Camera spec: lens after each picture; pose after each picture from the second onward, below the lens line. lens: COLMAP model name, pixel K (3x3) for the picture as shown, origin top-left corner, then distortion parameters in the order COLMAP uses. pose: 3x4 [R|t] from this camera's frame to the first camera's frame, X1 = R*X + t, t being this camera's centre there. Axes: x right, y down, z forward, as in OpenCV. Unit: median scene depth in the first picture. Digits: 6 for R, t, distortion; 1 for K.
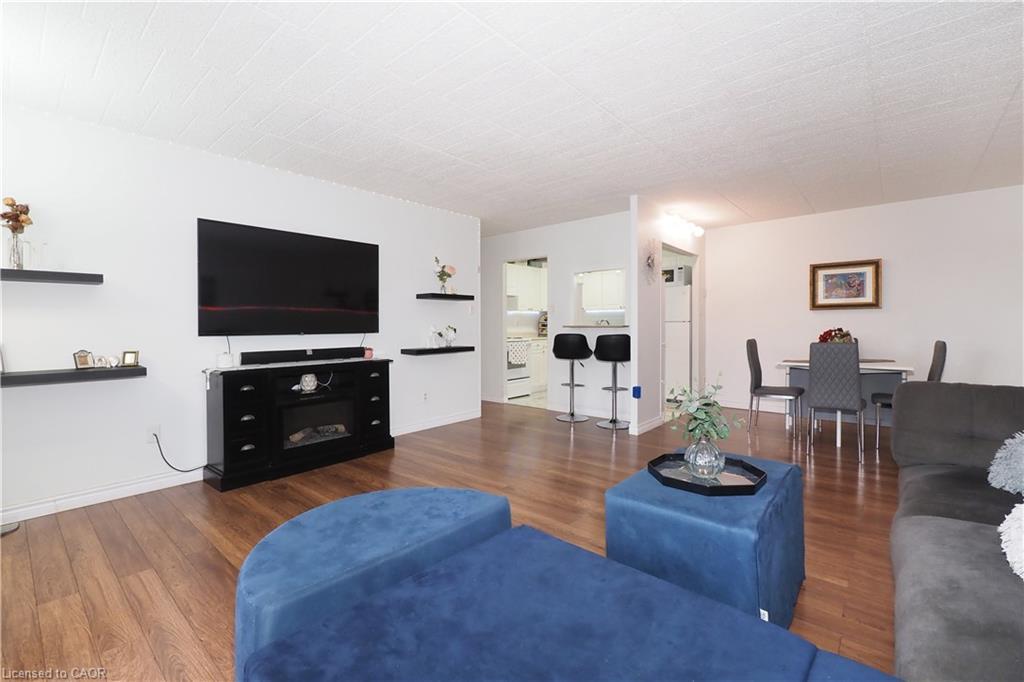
lens RADIAL K [[465.6, 0, 510.2], [0, 465.6, 326.5], [0, 0, 1]] dist [-0.005291, 0.000426]
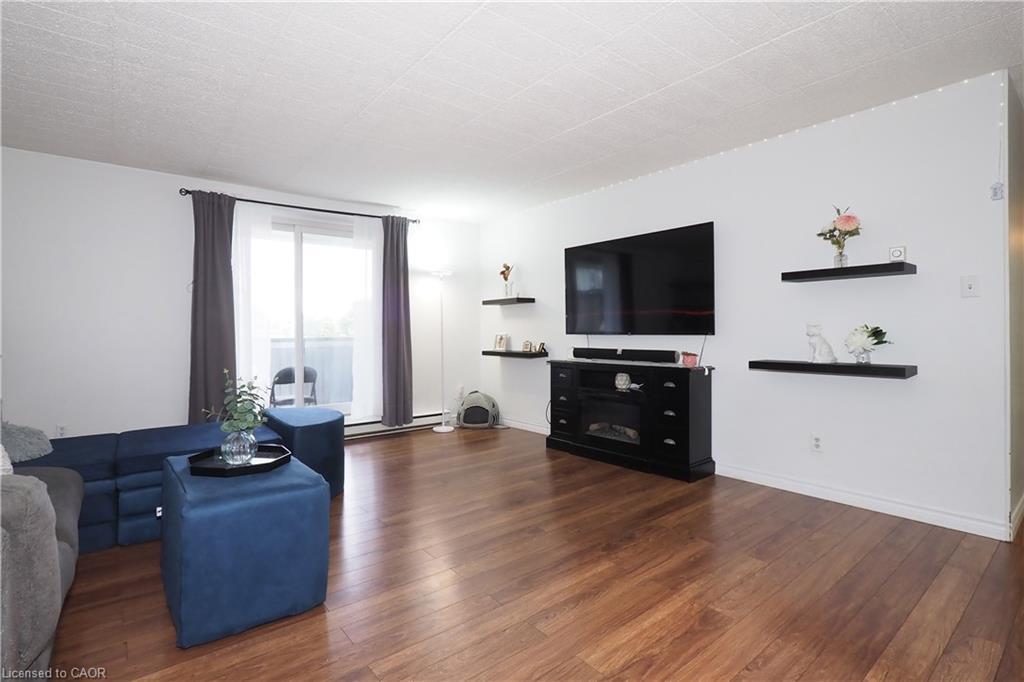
lens RADIAL K [[492.3, 0, 510.2], [0, 492.3, 337.9], [0, 0, 1]] dist [-0.002429, -0.001240]
pose [[-0.195891, 0.014864, -0.980513, 0.674067], [-0.001651, 0.999879, 0.015487, 0.007709], [0.980624, 0.004653, -0.195842, 0.954873]]
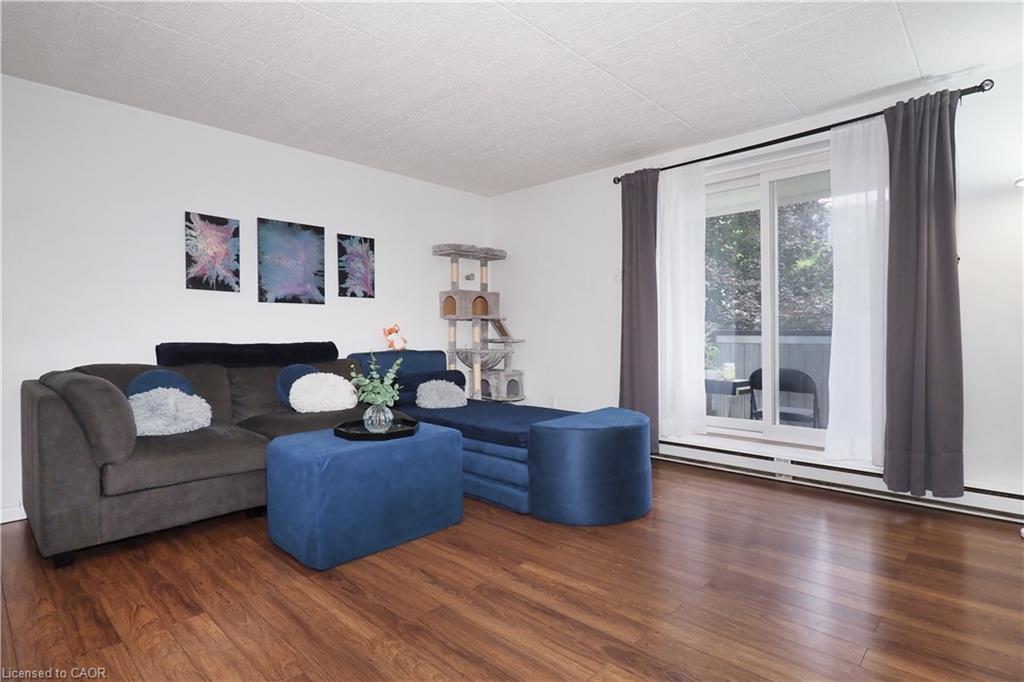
lens RADIAL K [[596.4, 0, 533.6], [0, 596.4, 340.1], [0, 0, 1]] dist [0.015234, 0.000823]
pose [[-0.995866, 0.005341, 0.090676, -0.056440], [0.006593, 0.999887, 0.013512, 0.030298], [-0.090594, 0.014054, -0.995789, 1.284997]]
